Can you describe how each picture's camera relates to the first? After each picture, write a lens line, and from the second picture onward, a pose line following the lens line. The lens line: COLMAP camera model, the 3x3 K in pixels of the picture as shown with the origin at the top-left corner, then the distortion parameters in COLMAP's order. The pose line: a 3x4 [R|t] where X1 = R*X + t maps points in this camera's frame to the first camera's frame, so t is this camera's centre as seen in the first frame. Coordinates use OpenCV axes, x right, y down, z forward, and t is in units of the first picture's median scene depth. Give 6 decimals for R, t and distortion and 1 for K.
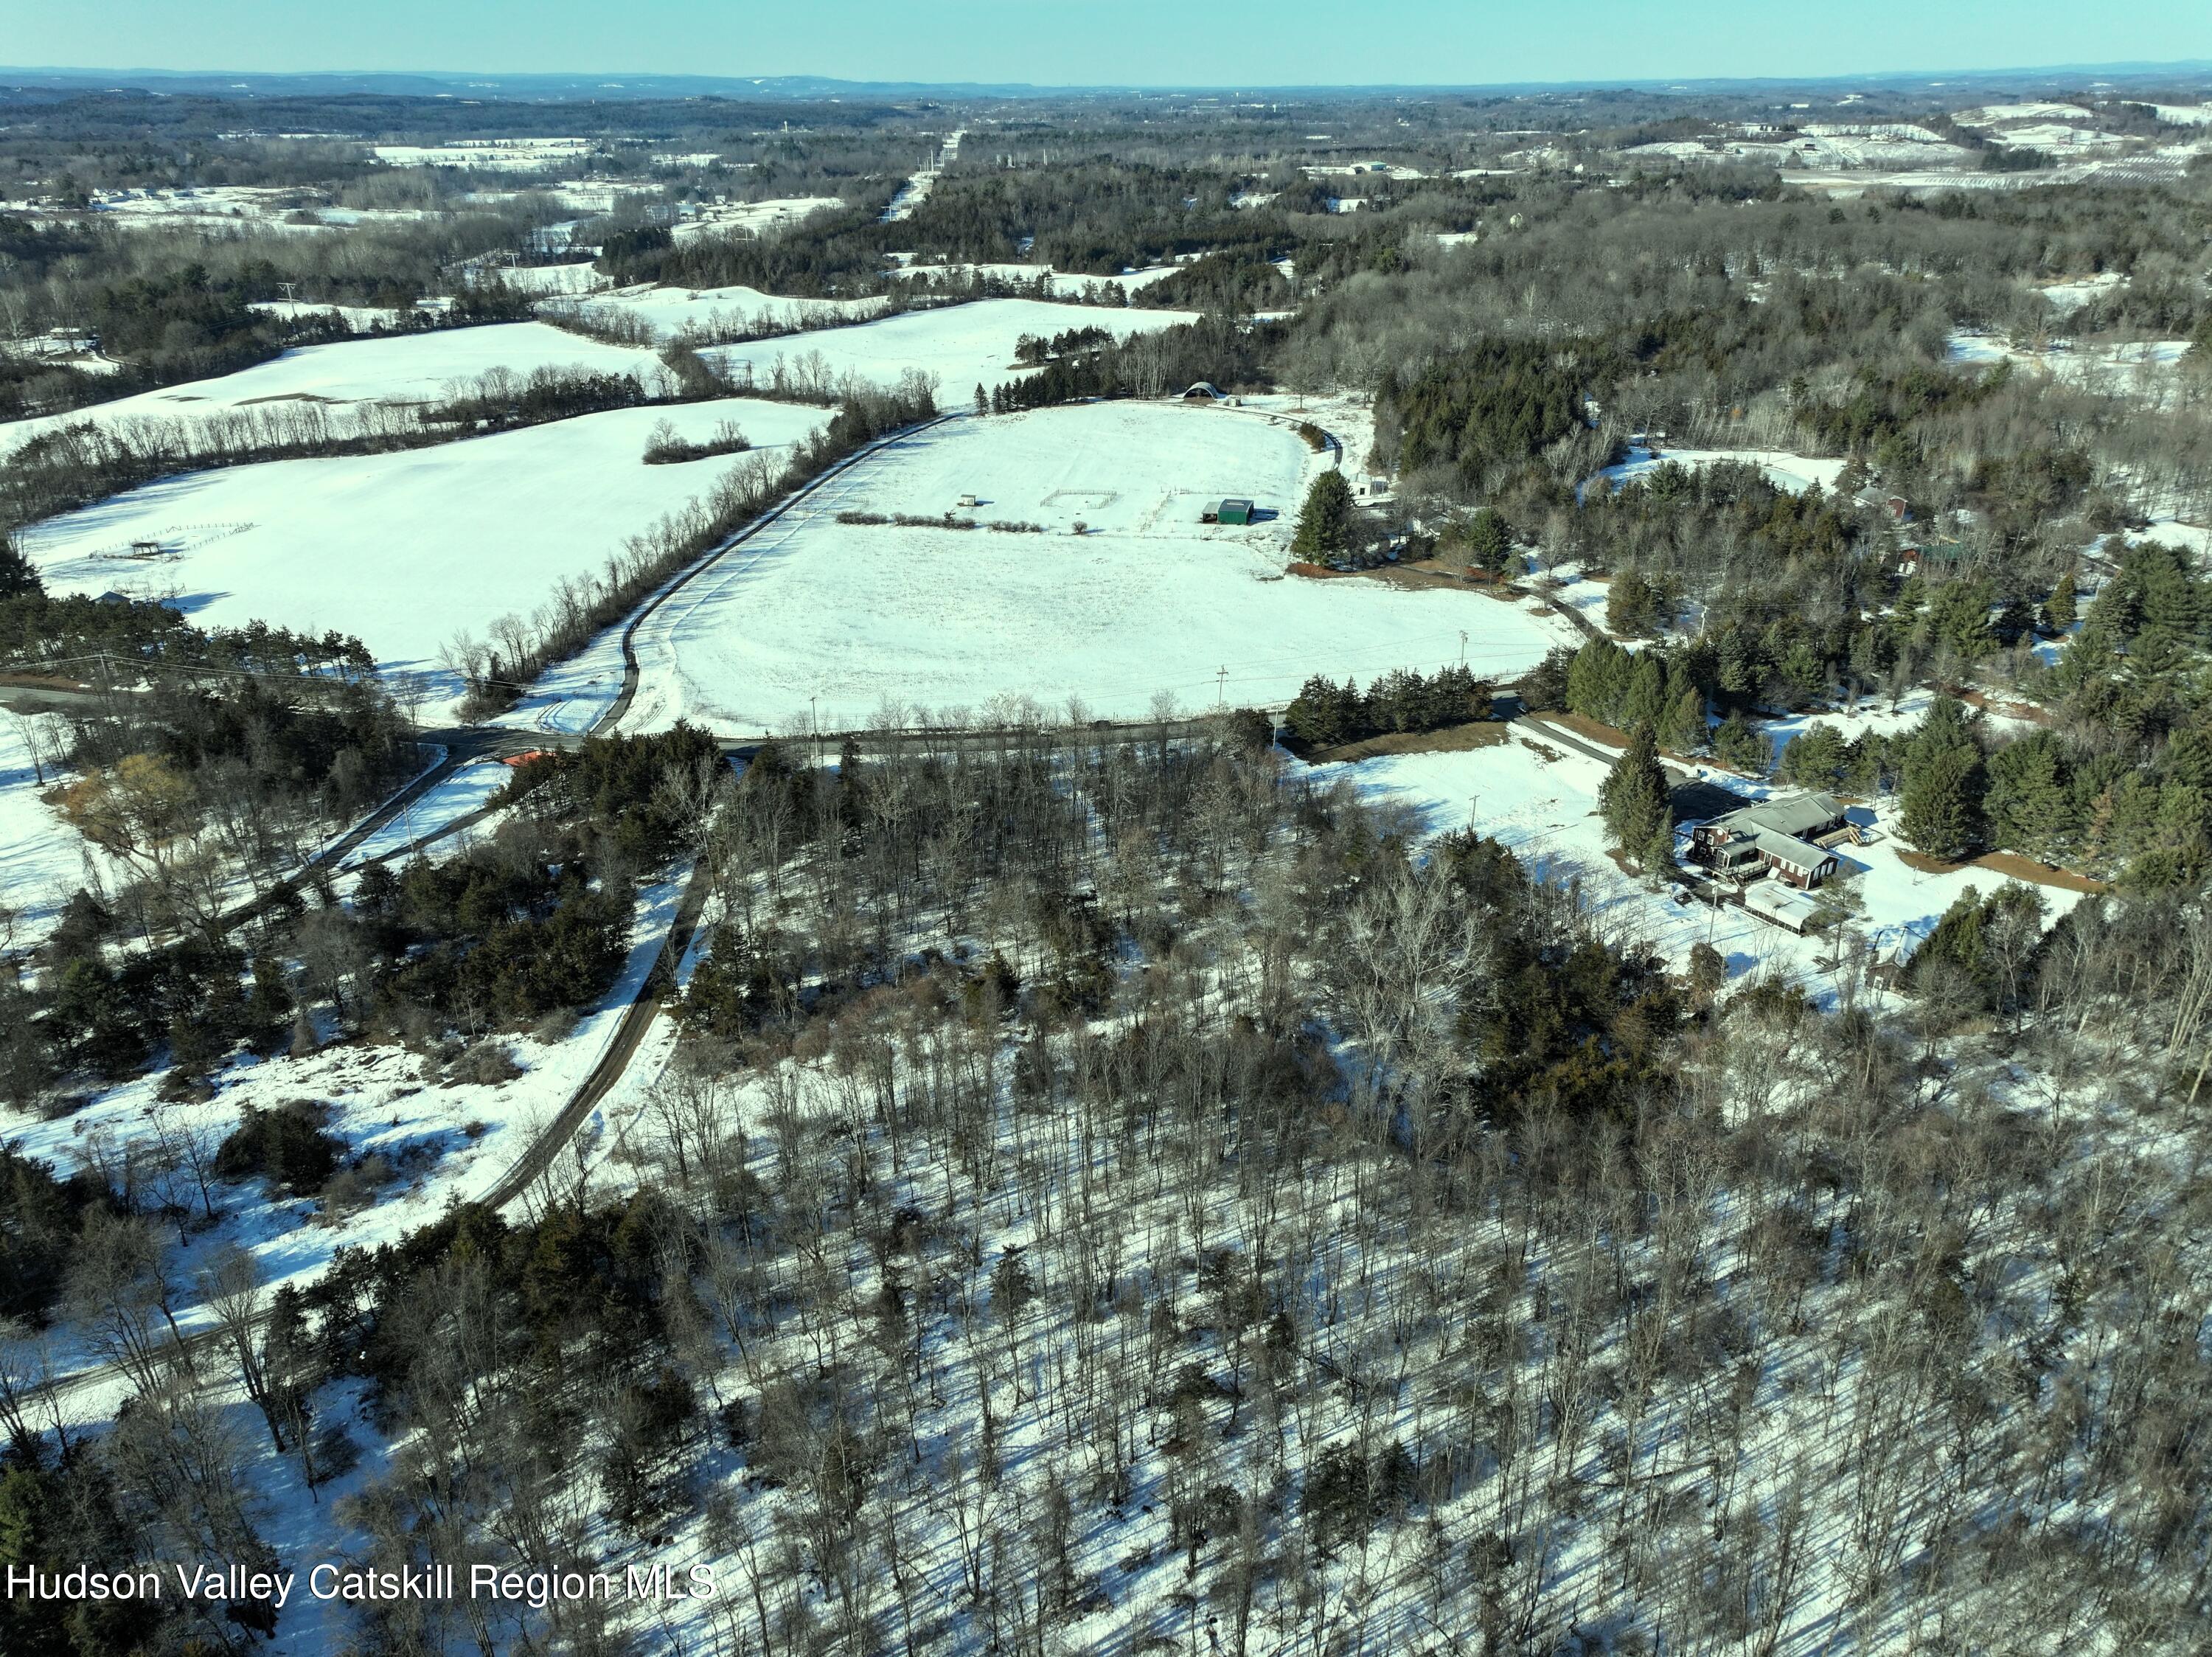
lens RADIAL K [[1552.8, 0, 1106.0], [0, 1552.8, 828.5], [0, 0, 1]] dist [0.010140, -0.000626]
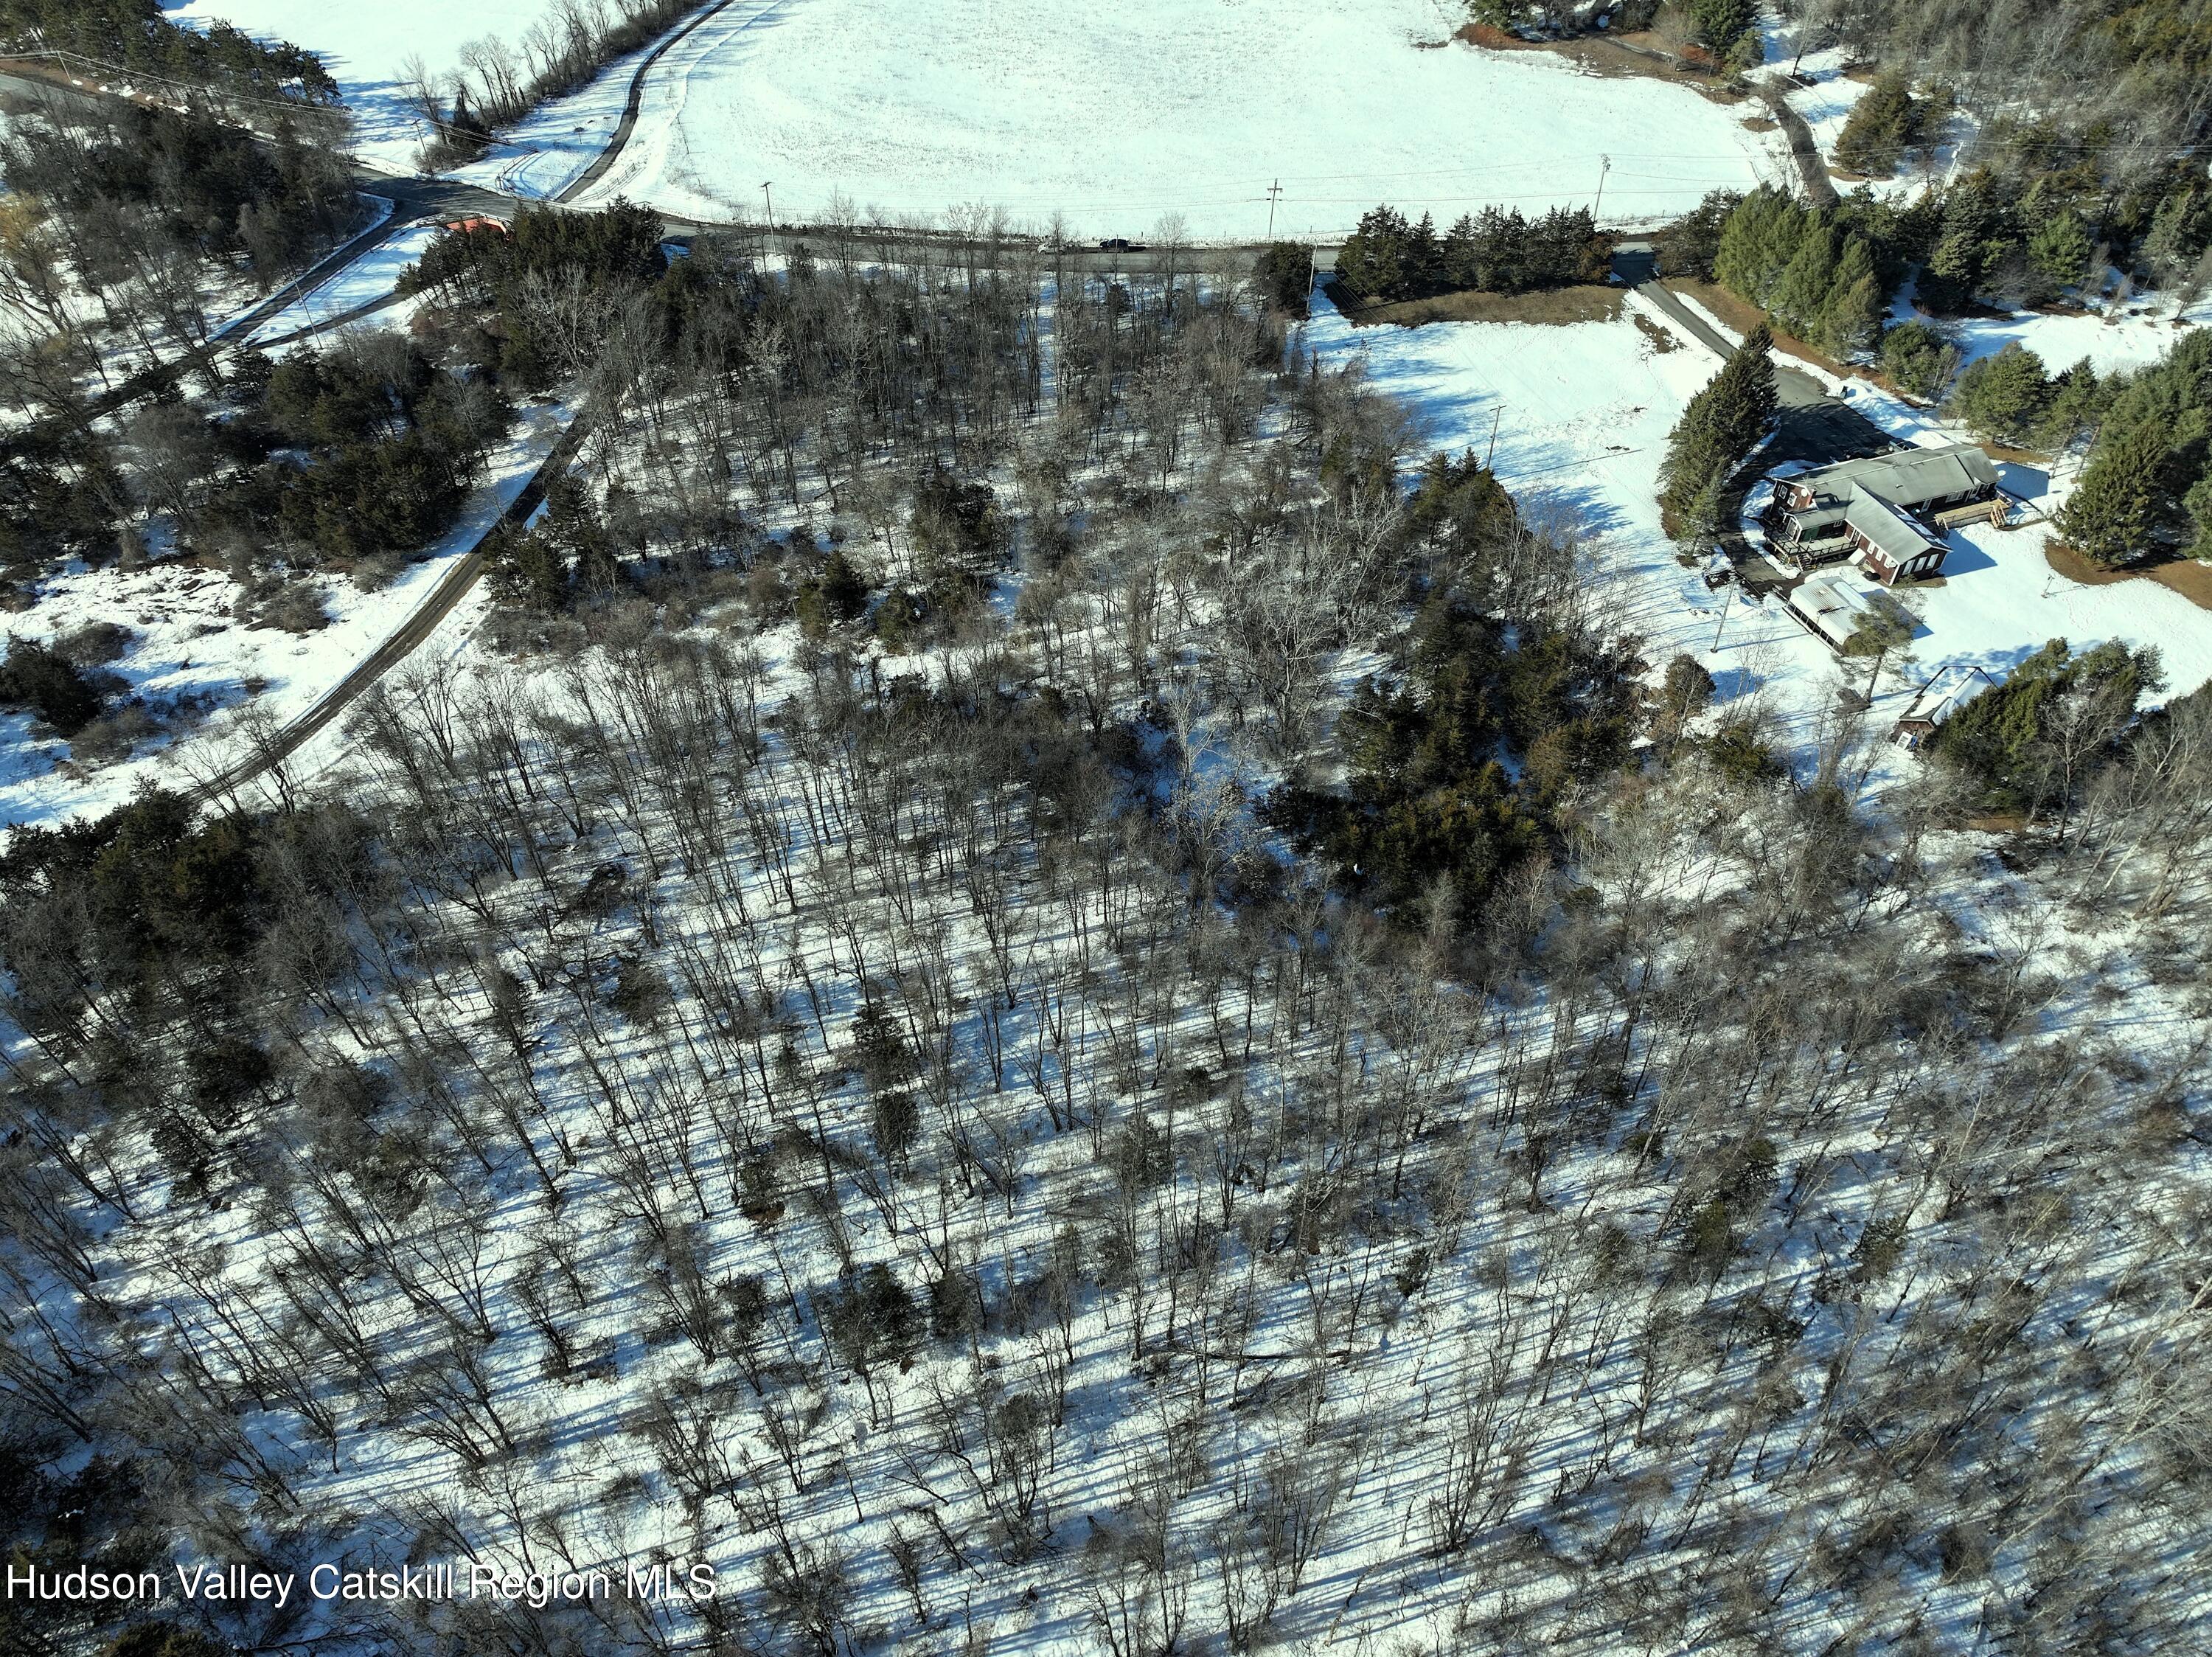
lens RADIAL K [[1550.7, 0, 1106.0], [0, 1550.7, 828.5], [0, 0, 1]] dist [-0.014458, 0.038061]
pose [[0.975796, 0.153704, -0.155551, 0.202116], [-0.090649, 0.931632, 0.351916, -0.080934], [0.199008, -0.329298, 0.923016, 0.168537]]
